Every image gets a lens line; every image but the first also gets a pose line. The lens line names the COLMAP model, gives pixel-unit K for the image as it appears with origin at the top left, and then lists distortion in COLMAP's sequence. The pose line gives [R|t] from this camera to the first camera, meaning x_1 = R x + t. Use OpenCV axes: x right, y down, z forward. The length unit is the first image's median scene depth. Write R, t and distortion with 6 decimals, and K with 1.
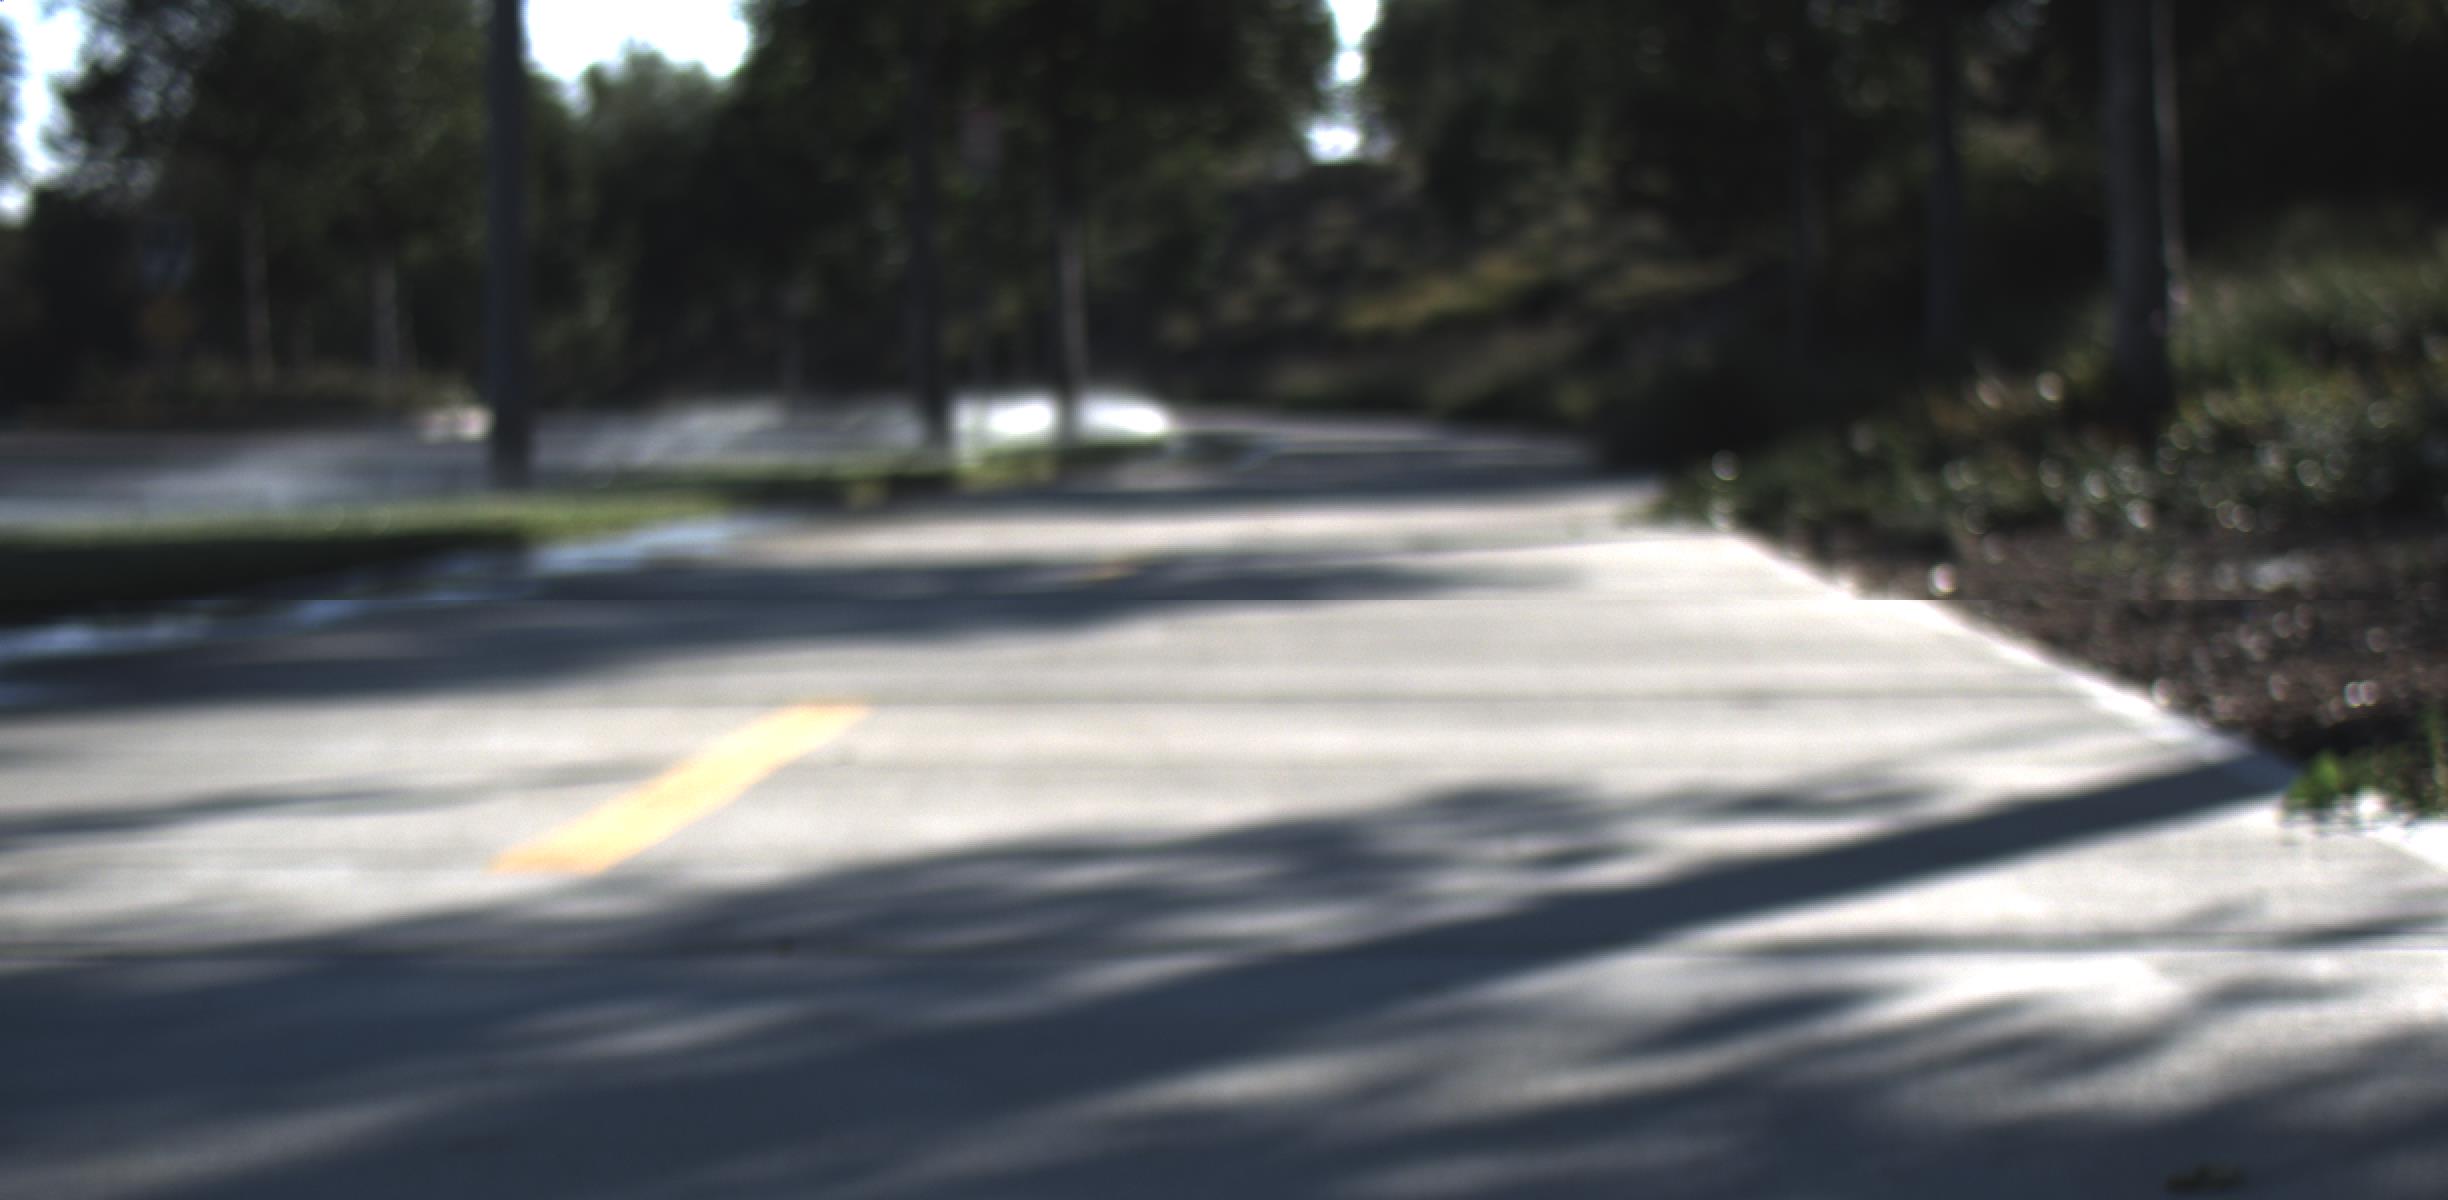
lens RADIAL K [[5500.5, 0, 1224.0], [0, 5500.5, 600.0], [0, 0, 1]] dist [0.023670, 2.142559]
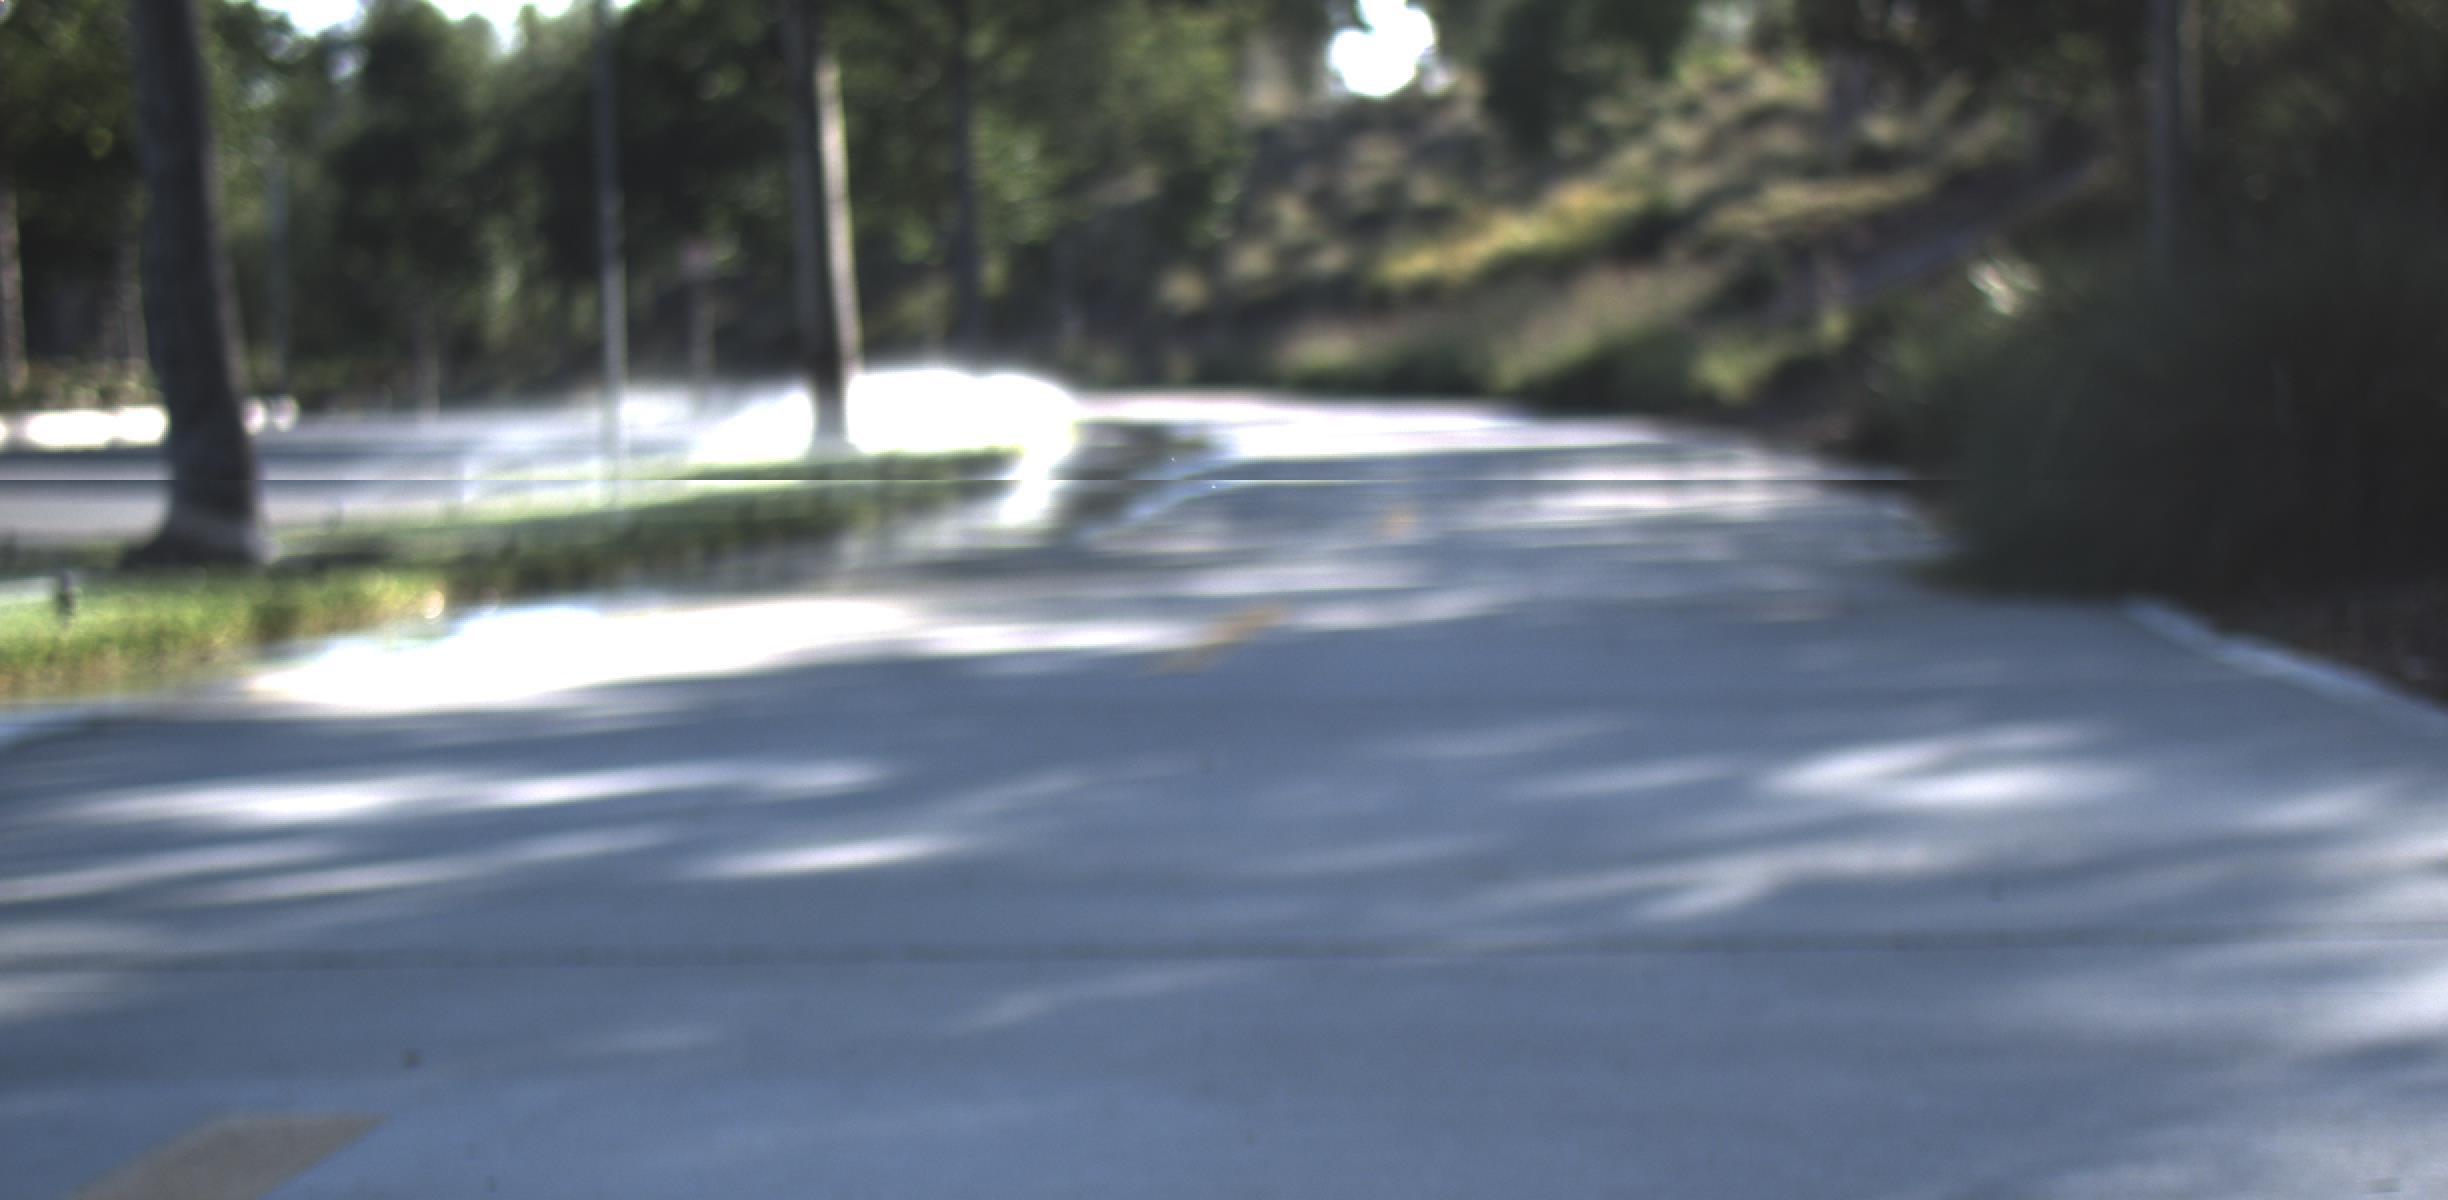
lens RADIAL K [[5500.5, 0, 1224.0], [0, 5500.5, 600.0], [0, 0, 1]] dist [0.023670, 2.142559]
pose [[0.999812, -0.014610, -0.012750, 0.010977], [0.014663, 0.999884, 0.004096, -0.010512], [0.012689, -0.004283, 0.999910, 0.288351]]
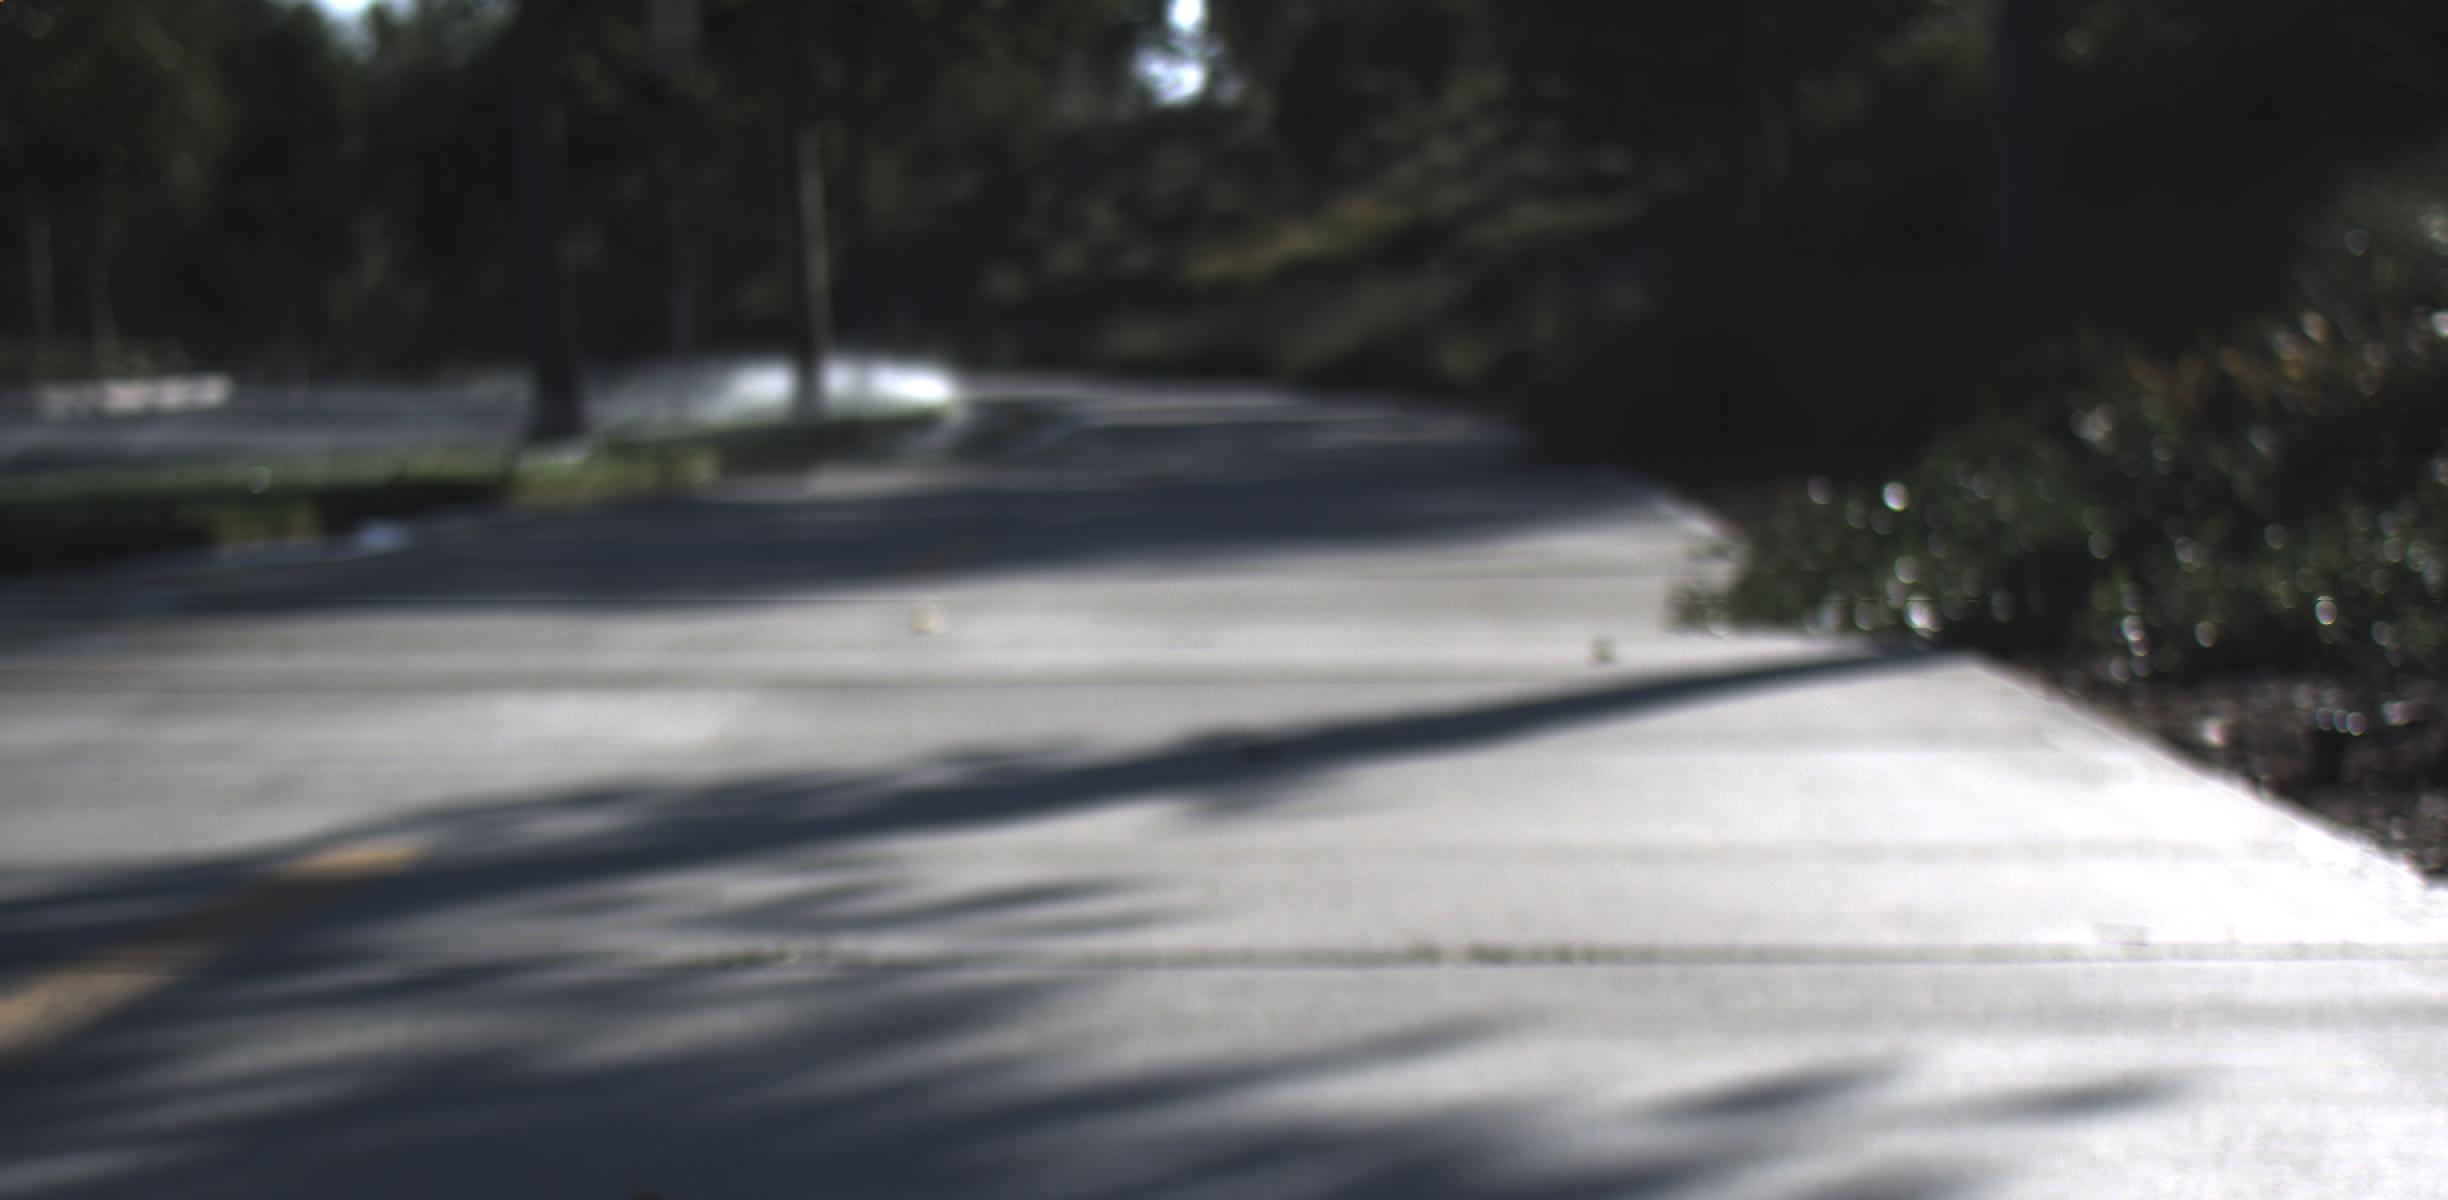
lens RADIAL K [[5500.5, 0, 1224.0], [0, 5500.5, 600.0], [0, 0, 1]] dist [0.023670, 2.142559]
pose [[0.999634, -0.007891, 0.025860, 0.005948], [0.007713, 0.999946, 0.007000, -0.005282], [-0.025914, -0.006798, 0.999641, 0.147888]]
